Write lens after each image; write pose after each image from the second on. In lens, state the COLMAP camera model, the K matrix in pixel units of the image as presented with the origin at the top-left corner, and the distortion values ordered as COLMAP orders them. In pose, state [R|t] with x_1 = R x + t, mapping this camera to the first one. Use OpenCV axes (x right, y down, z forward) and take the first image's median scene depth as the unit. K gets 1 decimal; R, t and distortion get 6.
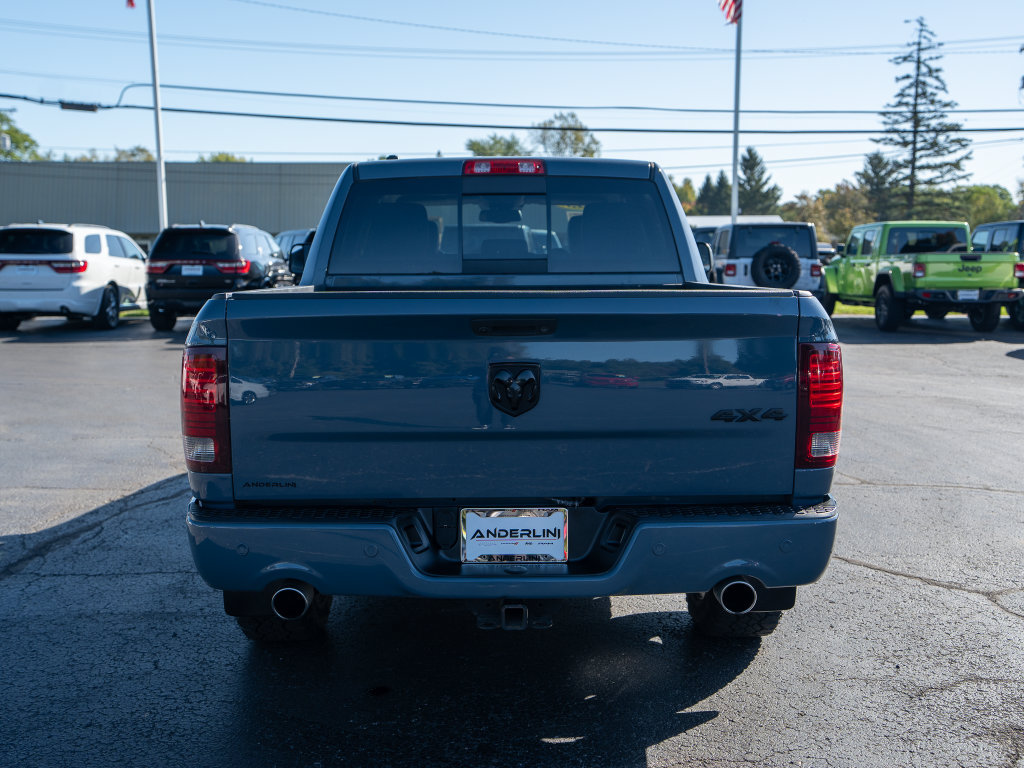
lens RADIAL K [[1112.0, 0, 512.0], [0, 1112.0, 384.0], [0, 0, 1]] dist [0.055947, 0.039283]
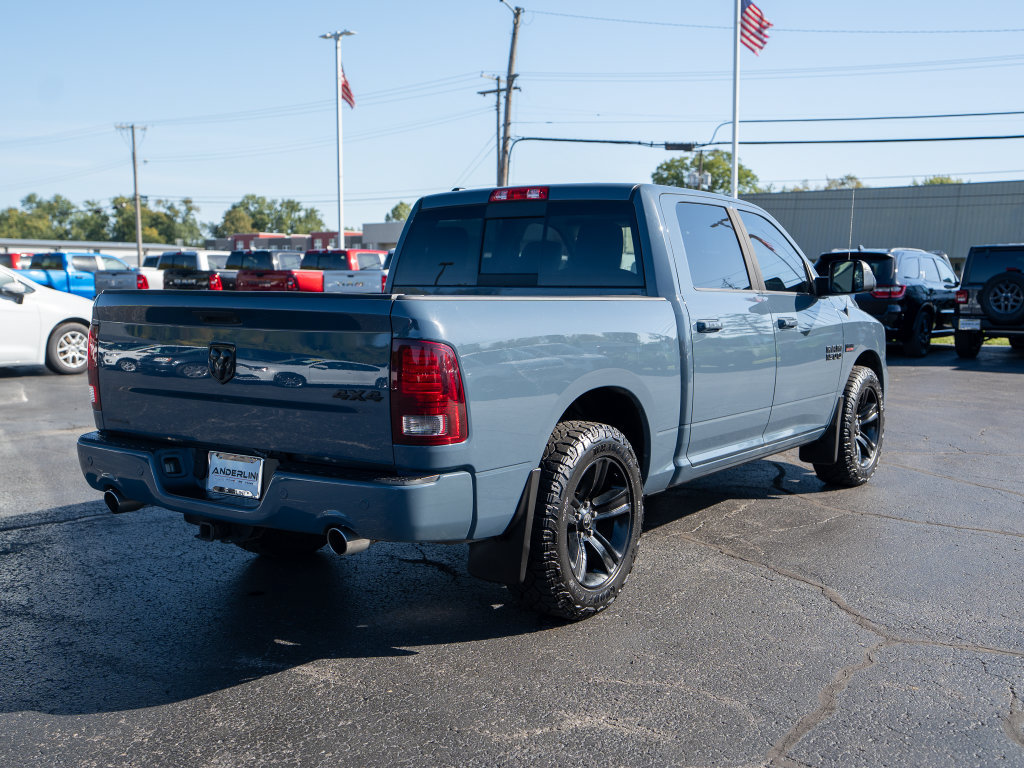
lens RADIAL K [[1112.0, 0, 512.0], [0, 1112.0, 384.0], [0, 0, 1]] dist [0.055947, 0.039283]
pose [[0.809553, 0.061756, -0.583790, 0.148609], [-0.075305, 0.997160, 0.001057, 0.000177], [0.582197, 0.043106, 0.811904, 0.014436]]
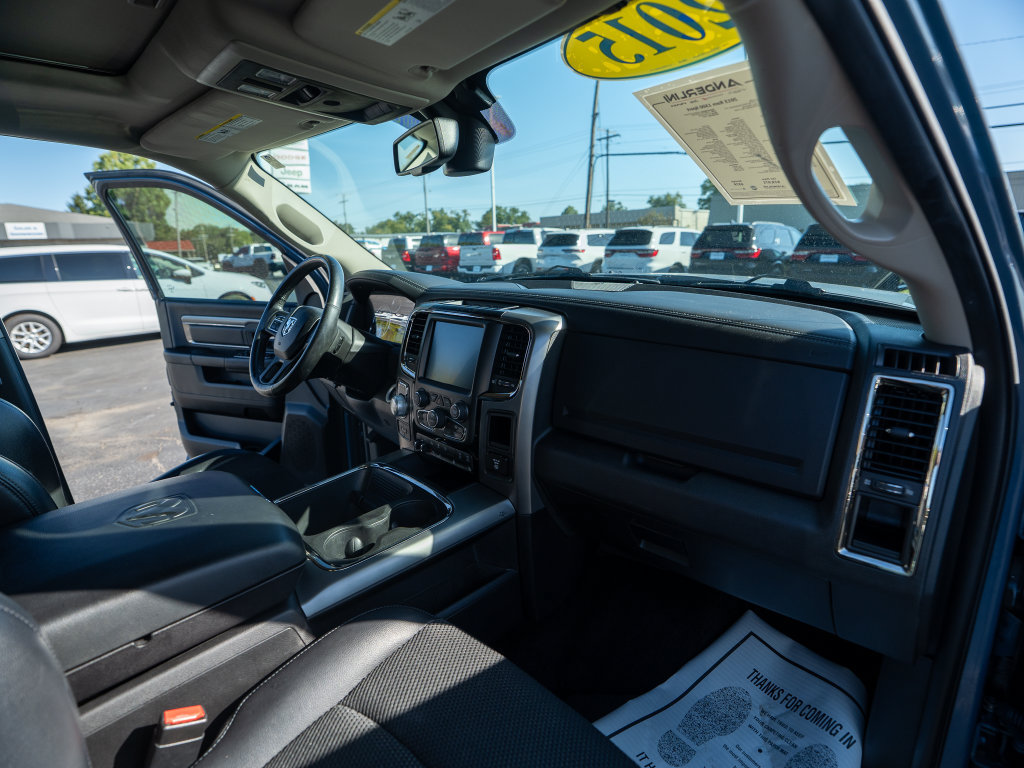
lens RADIAL K [[535.4, 0, 512.0], [0, 535.4, 384.0], [0, 0, 1]] dist [-0.080997, 0.035809]
pose [[0.668582, 0.170716, -0.723777, 0.039312], [-0.061028, 0.982606, 0.175391, -0.033536], [0.741130, -0.073092, 0.667371, 0.270616]]
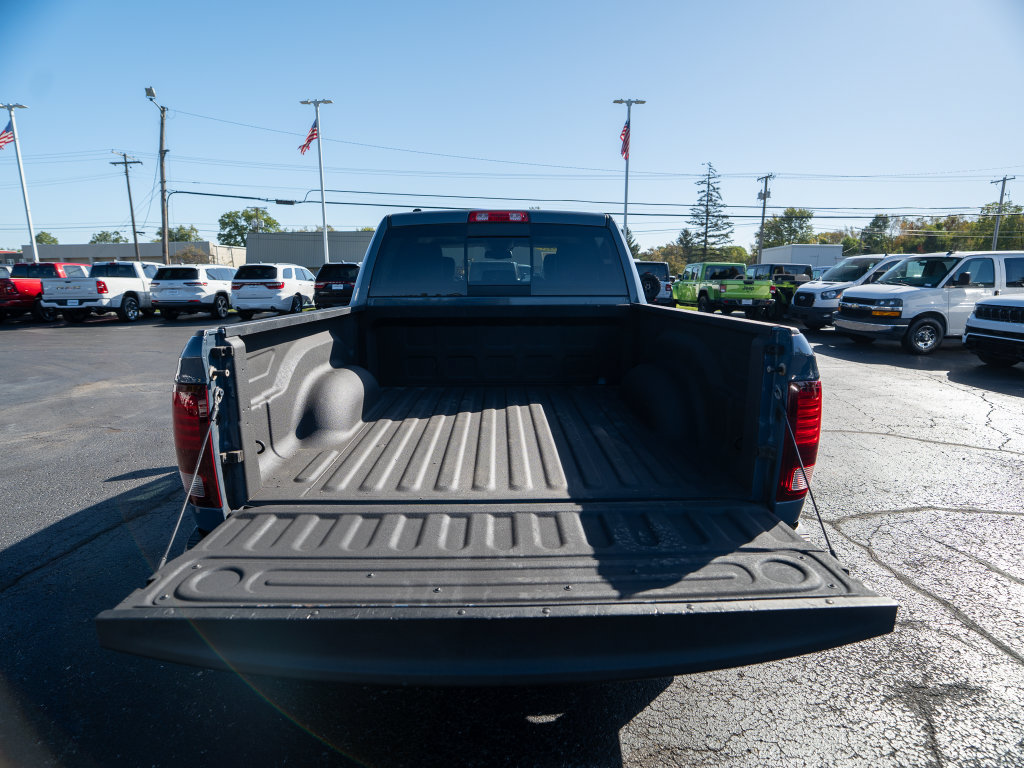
lens RADIAL K [[535.4, 0, 512.0], [0, 535.4, 384.0], [0, 0, 1]] dist [-0.080997, 0.035809]
pose [[0.999979, 0.001858, 0.006288, 0.001161], [-0.002372, 0.996566, 0.082768, -0.010298], [-0.006112, -0.082781, 0.996549, 0.075594]]
